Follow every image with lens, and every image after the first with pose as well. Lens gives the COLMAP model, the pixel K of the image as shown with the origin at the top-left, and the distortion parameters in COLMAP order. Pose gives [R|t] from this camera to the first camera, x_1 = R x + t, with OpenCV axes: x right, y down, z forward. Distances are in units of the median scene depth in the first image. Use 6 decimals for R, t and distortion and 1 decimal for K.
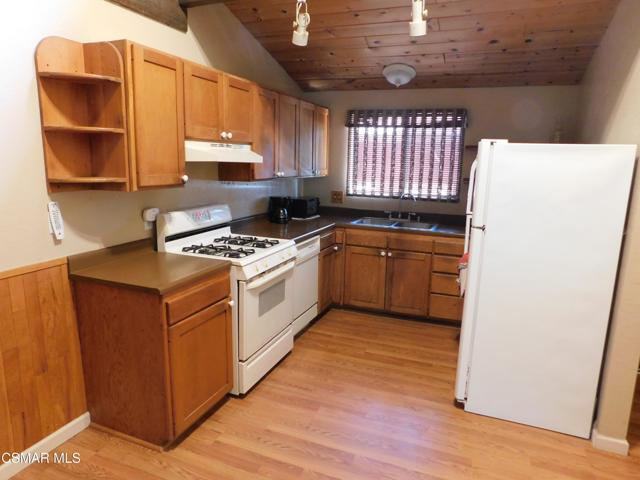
lens RADIAL K [[426.7, 0, 320.0], [0, 426.7, 240.0], [0, 0, 1]] dist [-0.108182, 0.117449]
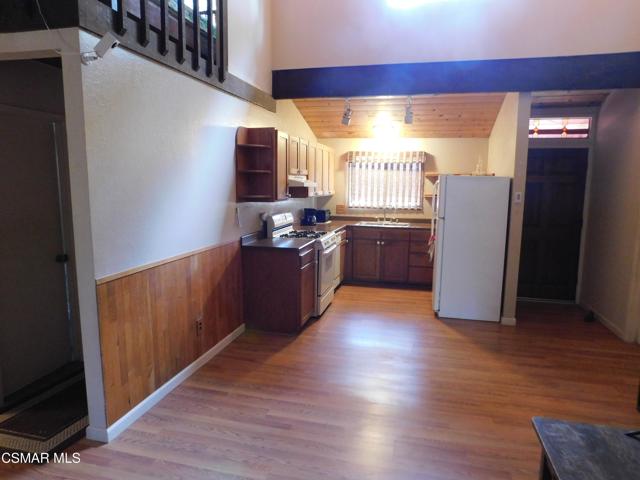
lens RADIAL K [[426.7, 0, 320.0], [0, 426.7, 240.0], [0, 0, 1]] dist [-0.108182, 0.117449]
pose [[0.991421, -0.034023, 0.126203, -0.269594], [0.040379, 0.998024, -0.048149, 0.090666], [-0.124315, 0.052832, 0.990835, -0.541626]]
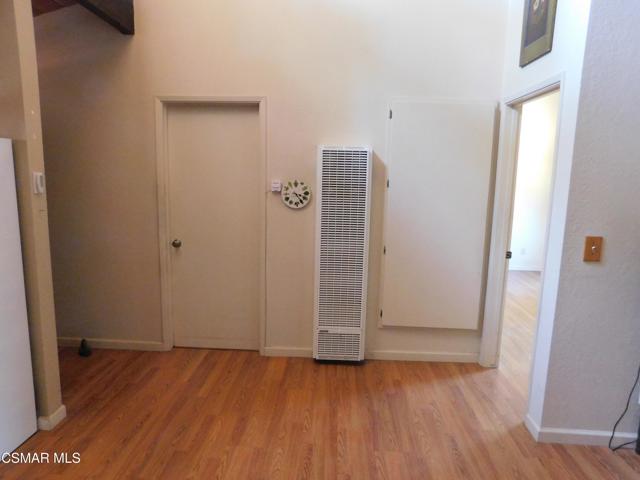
lens RADIAL K [[426.7, 0, 320.0], [0, 426.7, 240.0], [0, 0, 1]] dist [-0.108182, 0.117449]
pose [[-0.330214, -0.189546, 0.924679, -0.254428], [0.150172, 0.956603, 0.249718, -0.066790], [-0.931883, 0.221322, -0.287420, 0.338281]]
